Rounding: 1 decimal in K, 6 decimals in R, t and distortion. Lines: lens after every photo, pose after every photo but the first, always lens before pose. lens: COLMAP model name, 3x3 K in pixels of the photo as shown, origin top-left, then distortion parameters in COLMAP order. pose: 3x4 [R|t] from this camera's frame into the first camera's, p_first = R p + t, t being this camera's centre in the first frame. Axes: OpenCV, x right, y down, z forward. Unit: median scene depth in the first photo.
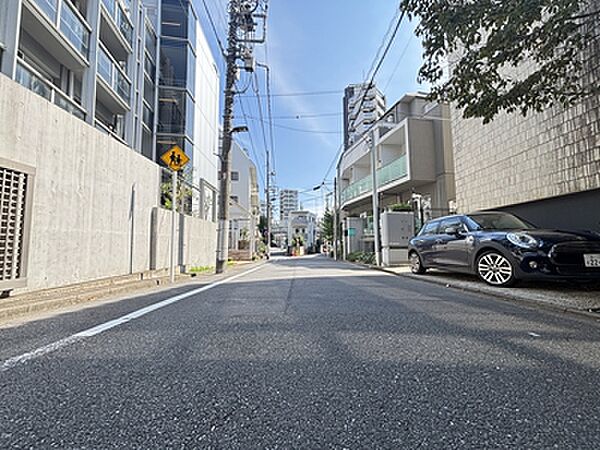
lens RADIAL K [[240.2, 0, 300.0], [0, 240.2, 225.0], [0, 0, 1]] dist [-0.000478, 0.000578]
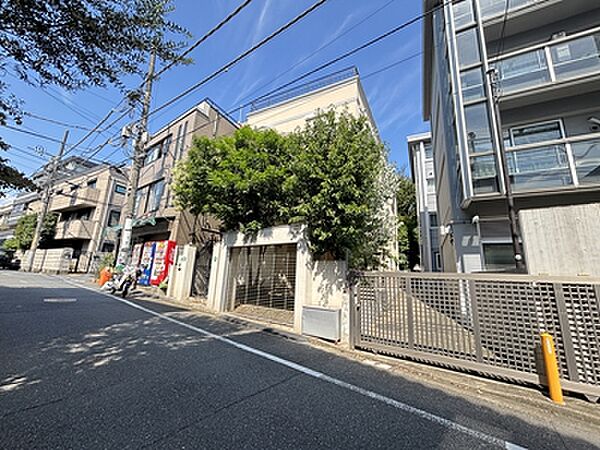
lens RADIAL K [[240.2, 0, 300.0], [0, 240.2, 225.0], [0, 0, 1]] dist [-0.000478, 0.000578]
pose [[-0.608930, -0.185006, -0.771347, 0.220524], [0.025033, 0.967455, -0.251804, -0.087465], [0.792829, -0.172640, -0.584481, 0.235647]]
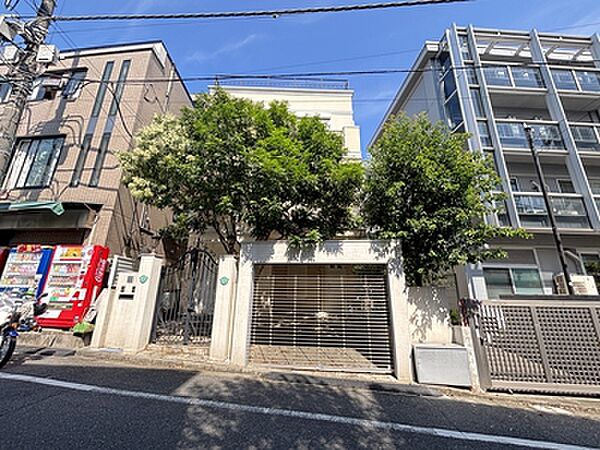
lens RADIAL K [[240.2, 0, 300.0], [0, 240.2, 225.0], [0, 0, 1]] dist [-0.000478, 0.000578]
pose [[-0.139527, -0.261039, -0.955191, 0.267331], [0.063590, 0.960274, -0.271717, -0.171093], [0.988174, -0.098653, -0.117384, -0.392822]]
